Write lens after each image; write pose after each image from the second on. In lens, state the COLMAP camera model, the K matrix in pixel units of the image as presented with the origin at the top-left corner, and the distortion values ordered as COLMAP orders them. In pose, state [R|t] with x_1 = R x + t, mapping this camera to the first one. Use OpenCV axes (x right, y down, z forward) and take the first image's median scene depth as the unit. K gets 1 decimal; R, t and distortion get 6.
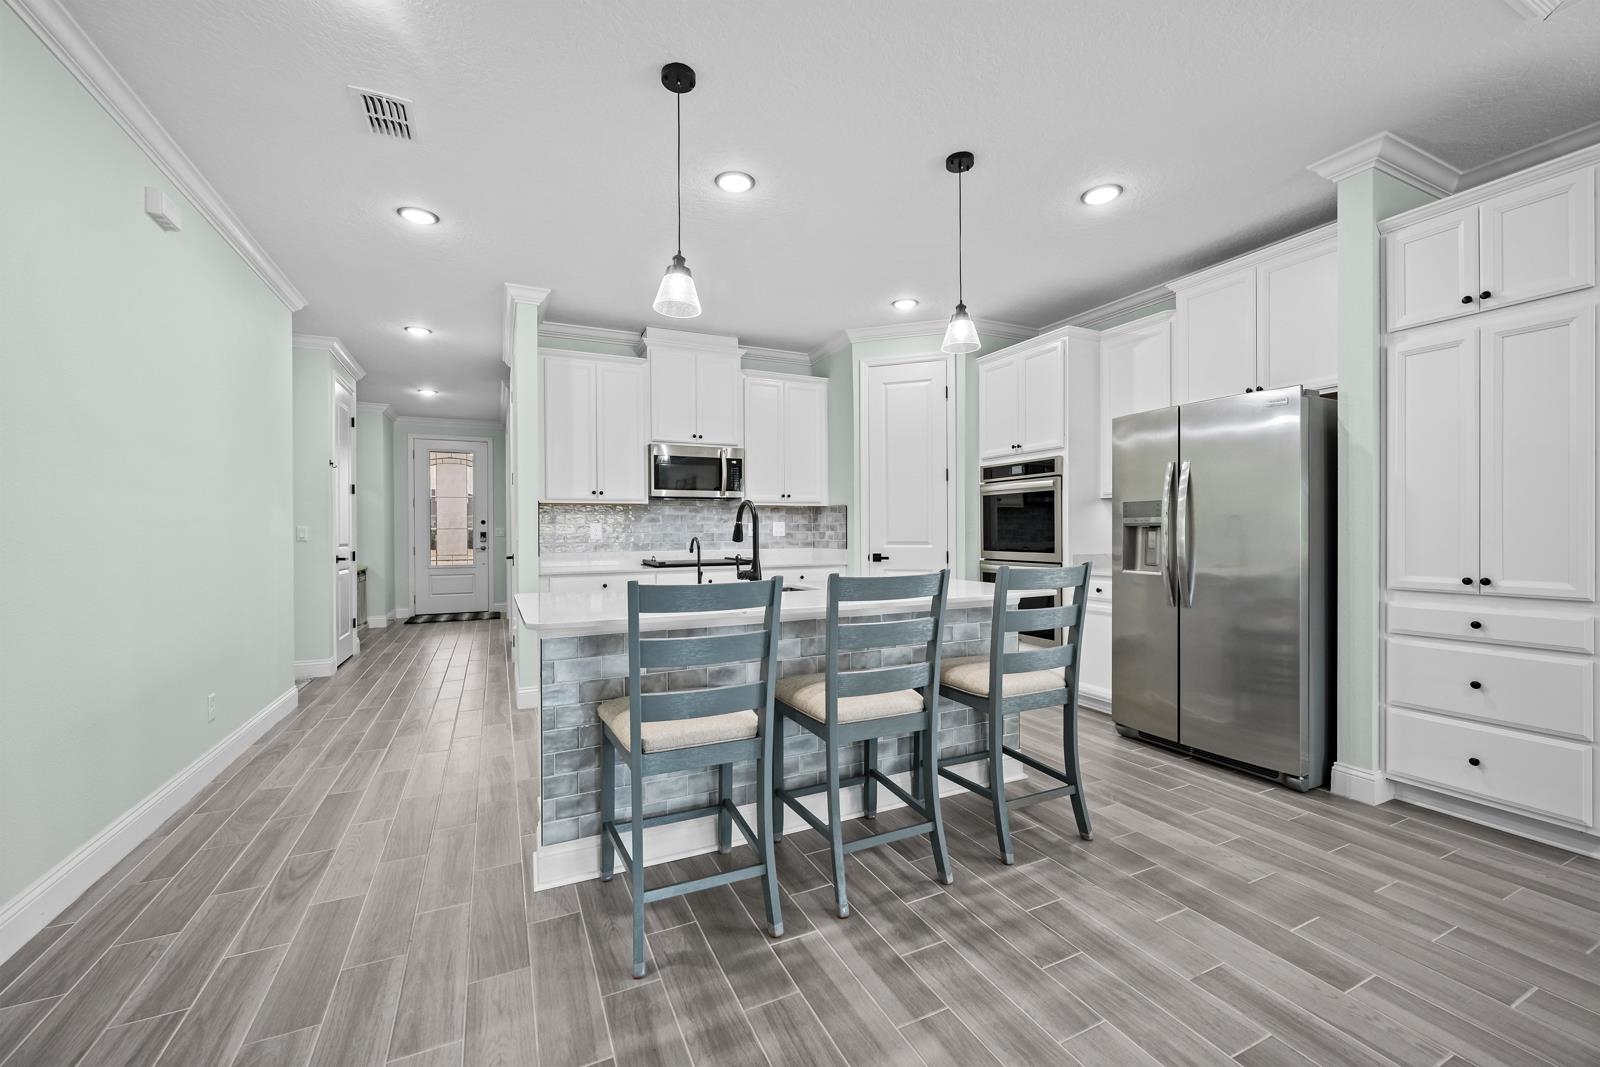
lens RADIAL K [[649.2, 0, 794.6], [0, 649.2, 532.6], [0, 0, 1]] dist [-0.006502, 0.000207]
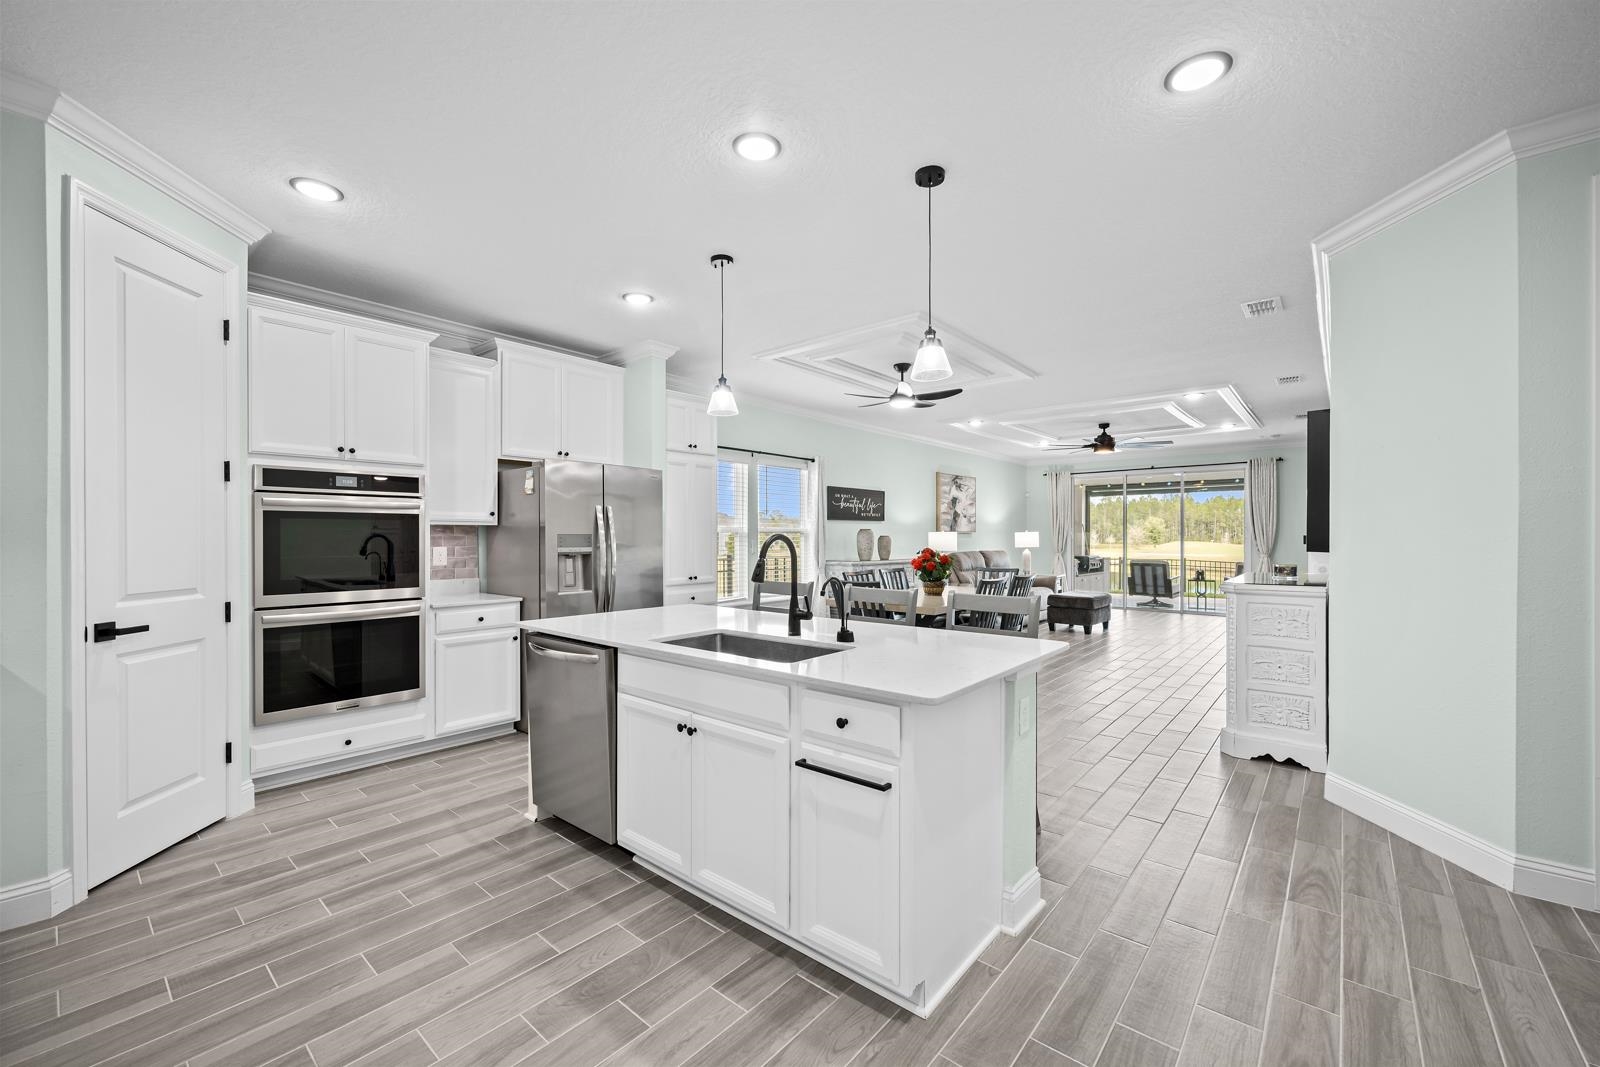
lens RADIAL K [[634.5, 0, 810.7], [0, 634.5, 539.5], [0, 0, 1]] dist [-0.002794, -0.000232]
pose [[-0.432842, 0.001697, 0.901468, -0.517388], [0.005034, 0.999987, 0.000535, -0.025771], [-0.901456, 0.004770, -0.432845, 0.786282]]
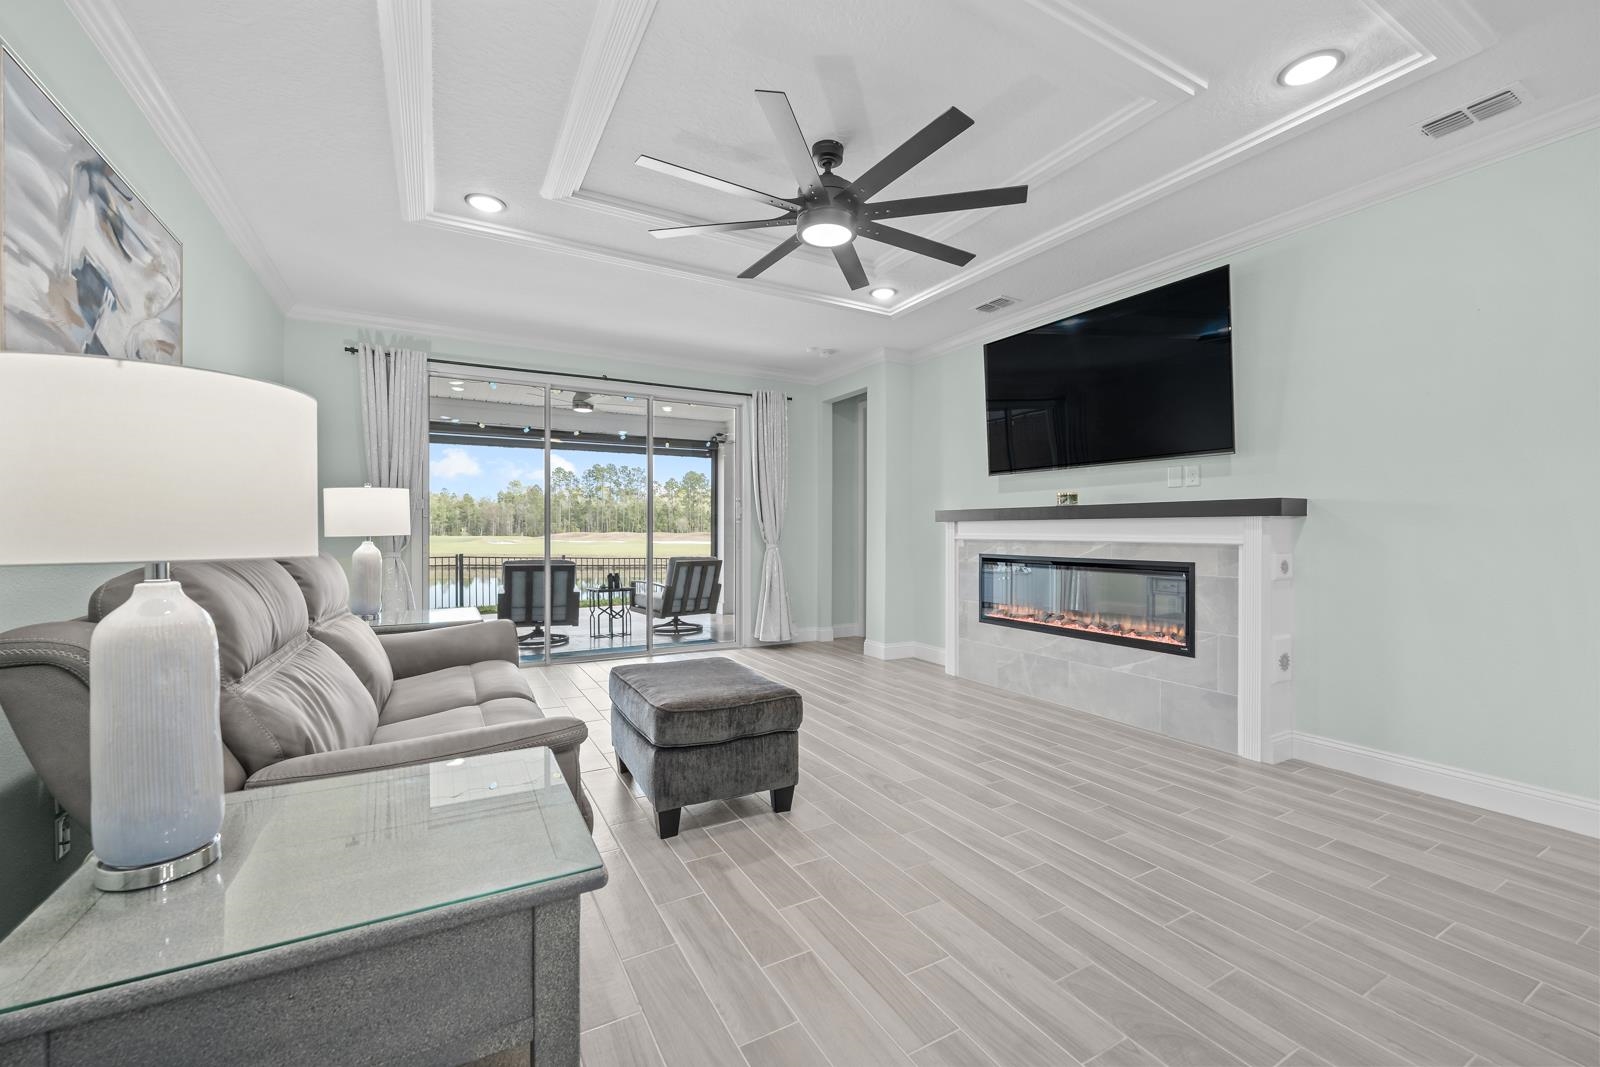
lens RADIAL K [[657.7, 0, 826.3], [0, 657.7, 528.3], [0, 0, 1]] dist [-0.000258, -0.000091]
pose [[-0.996030, 0.004717, -0.088894, 0.777655], [0.004647, 0.999989, 0.000993, 0.000826], [0.088898, 0.000576, -0.996041, -0.124359]]
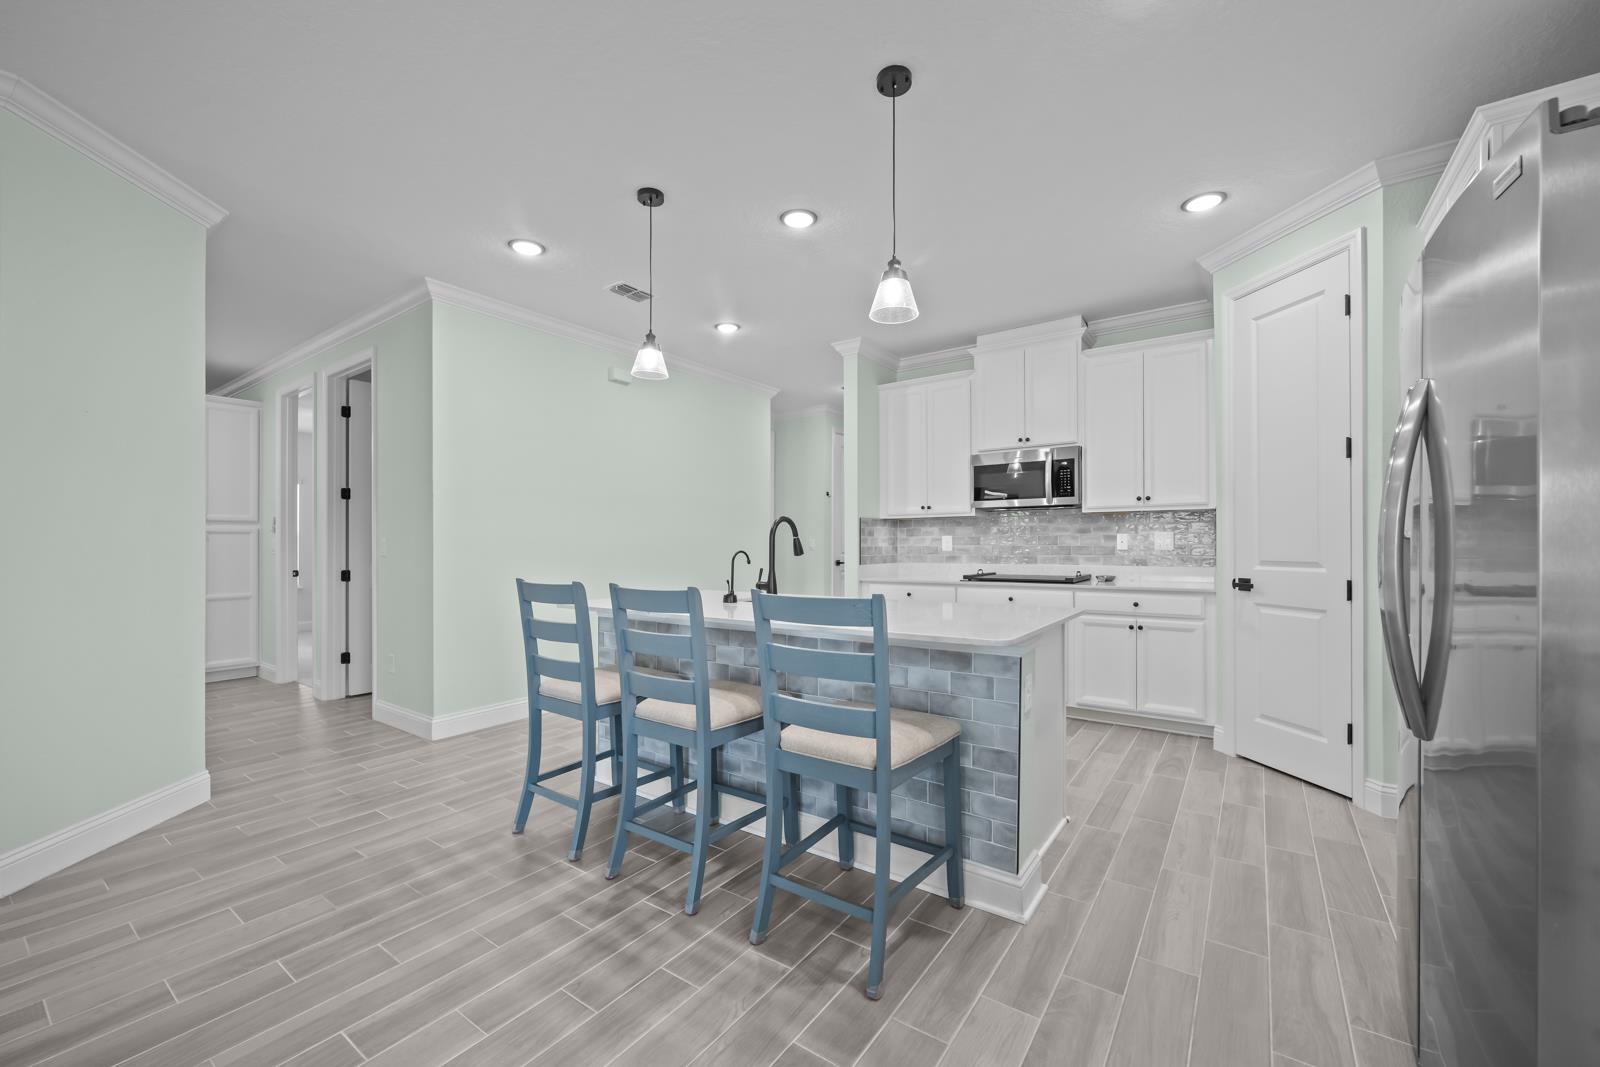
lens RADIAL K [[640.4, 0, 794.0], [0, 640.4, 540.4], [0, 0, 1]] dist [-0.002393, -0.000240]
pose [[0.480287, -0.000305, -0.877111, 0.505928], [-0.001883, 0.999997, -0.001378, -0.005199], [0.877109, 0.002313, 0.480285, 0.299932]]
